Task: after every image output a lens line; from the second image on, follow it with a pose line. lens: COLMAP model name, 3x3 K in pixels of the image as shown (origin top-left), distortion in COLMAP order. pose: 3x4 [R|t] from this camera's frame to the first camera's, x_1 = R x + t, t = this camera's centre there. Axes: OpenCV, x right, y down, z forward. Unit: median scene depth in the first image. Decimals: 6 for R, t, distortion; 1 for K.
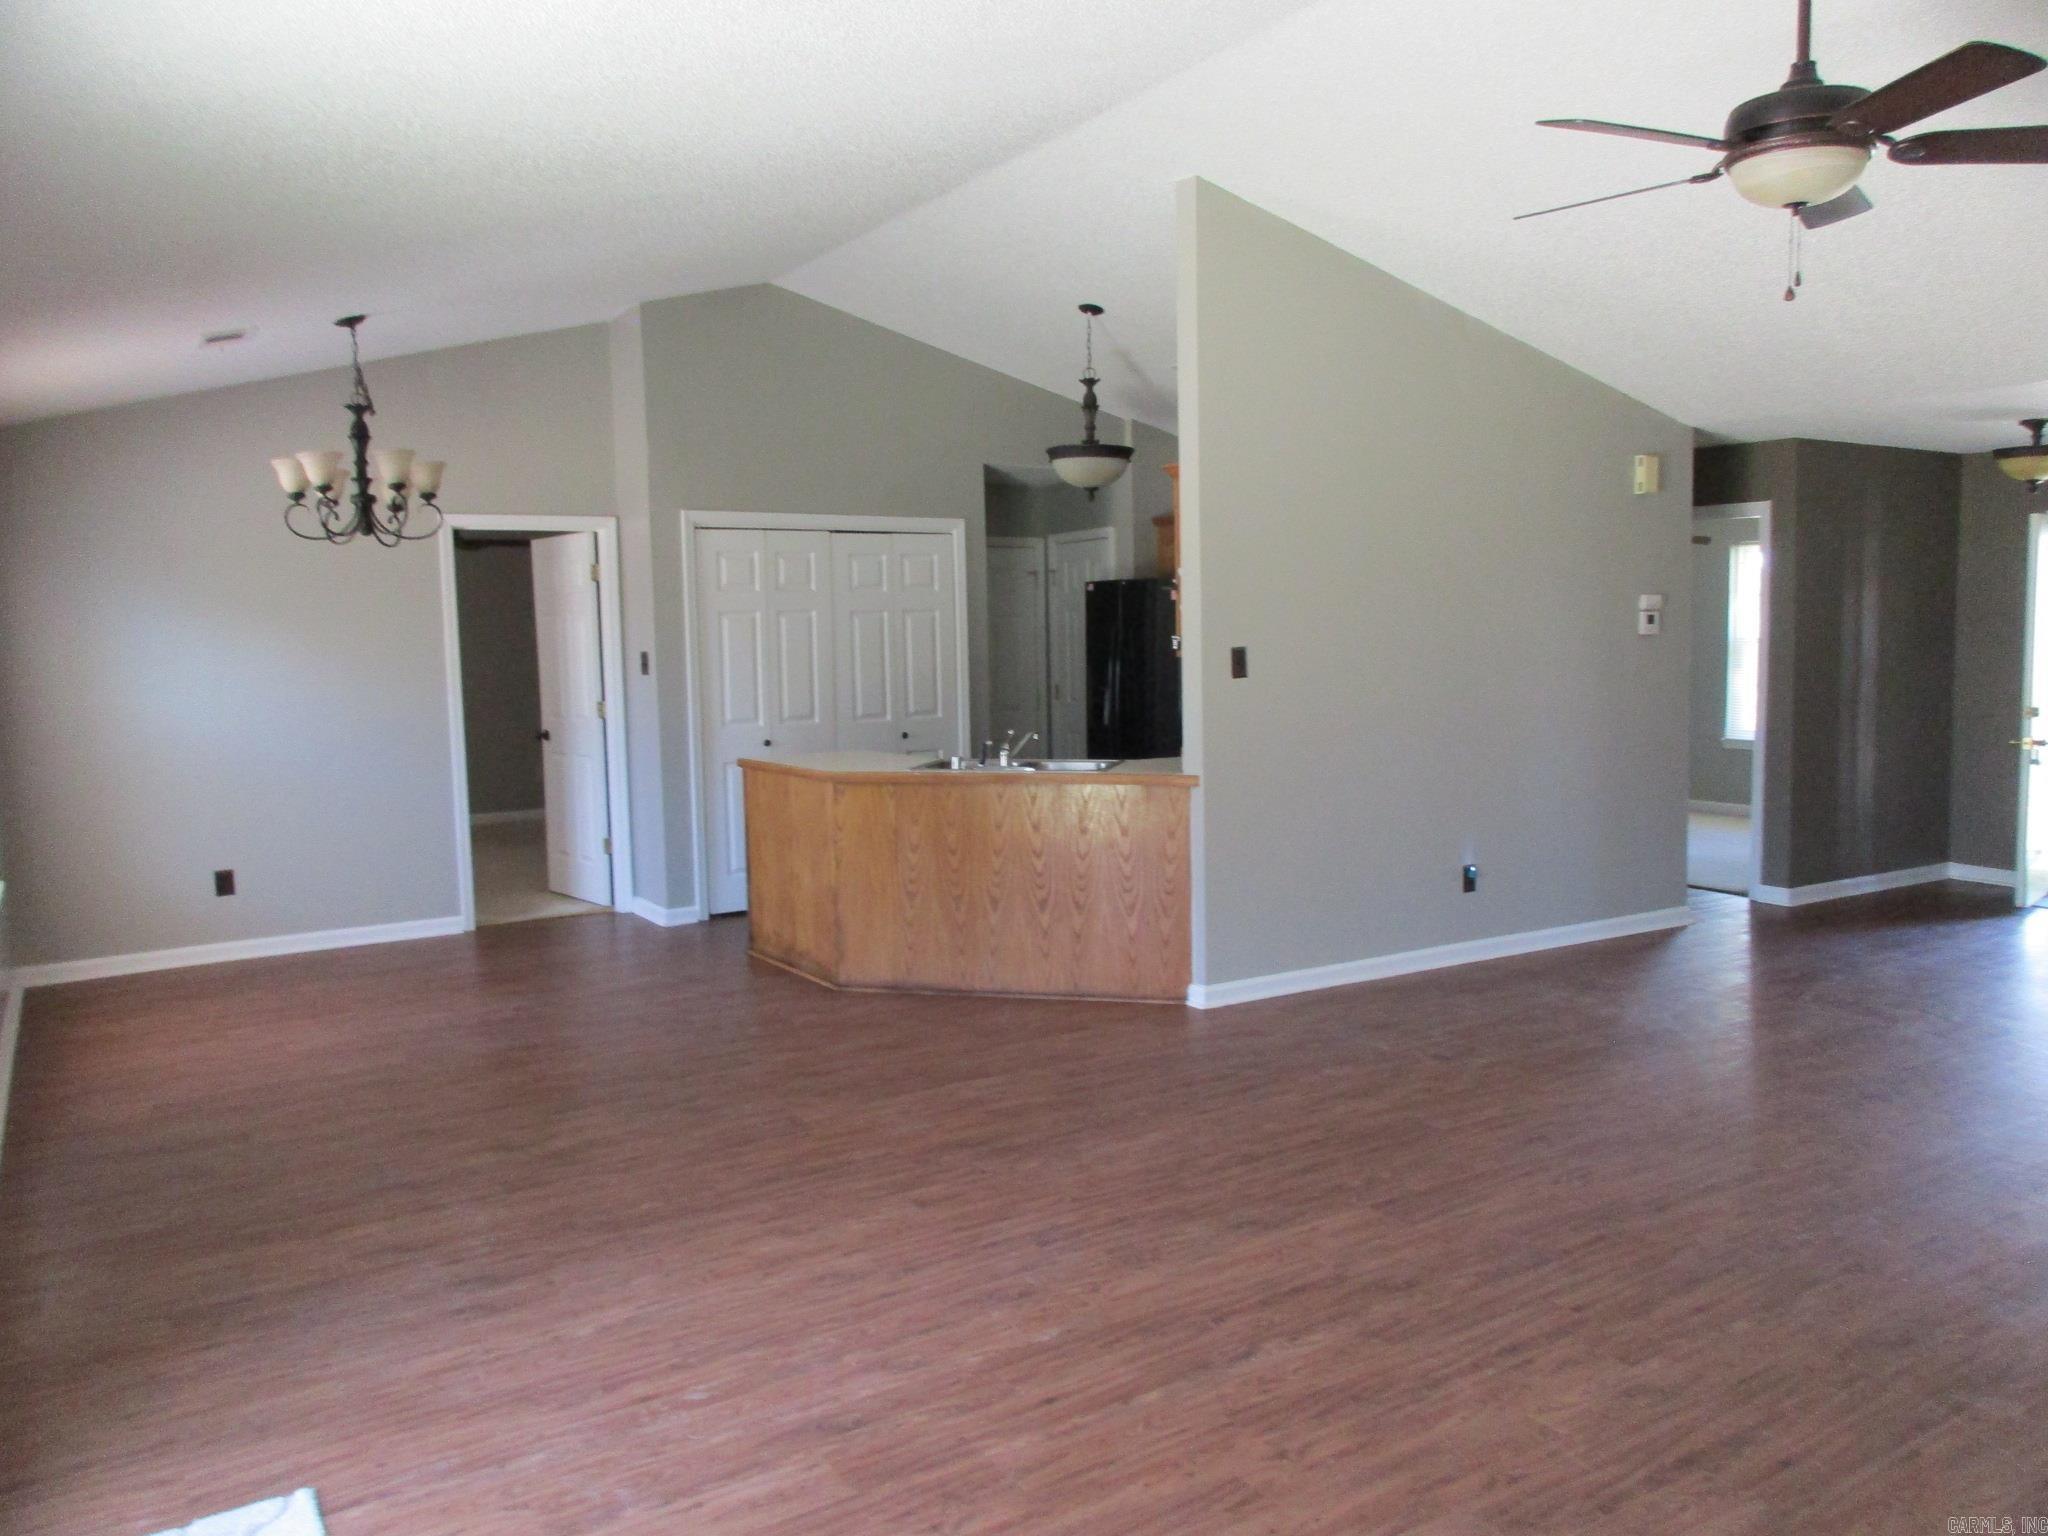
lens RADIAL K [[1553.6, 0, 1024.0], [0, 1553.6, 768.0], [0, 0, 1]] dist [-0.001766, -0.014204]
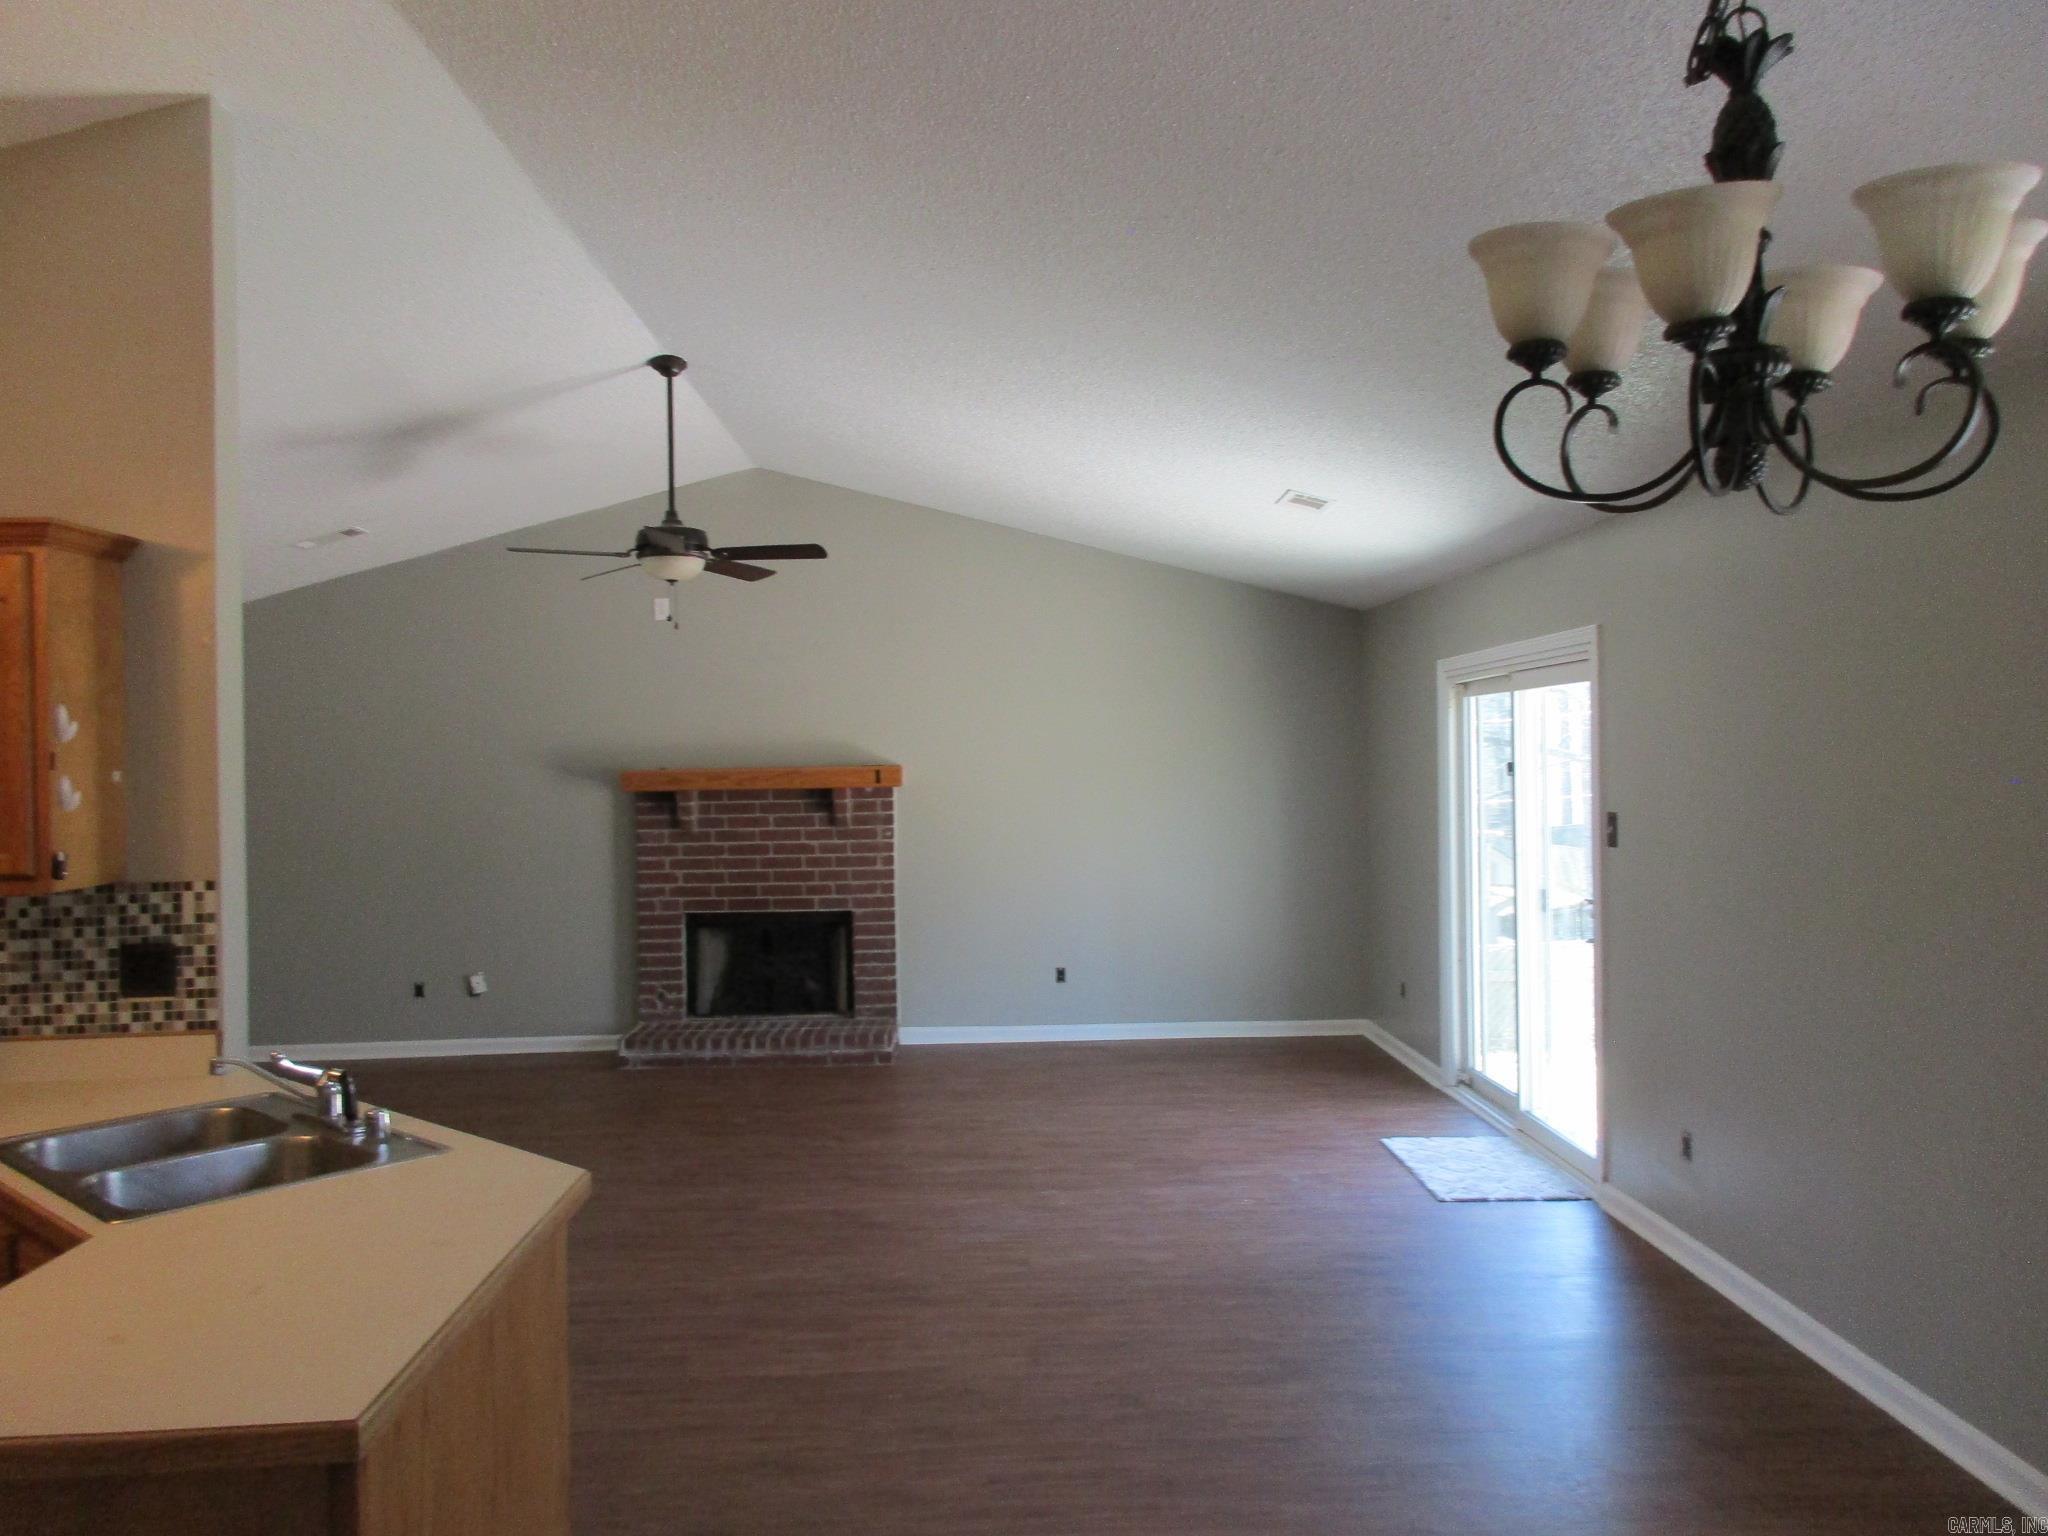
lens RADIAL K [[1553.6, 0, 1024.0], [0, 1553.6, 768.0], [0, 0, 1]] dist [-0.001766, -0.014204]
pose [[-0.869644, 0.044144, 0.491701, -0.708010], [0.090179, 0.993441, 0.070305, -0.197037], [-0.485373, 0.105481, -0.867921, 2.087073]]
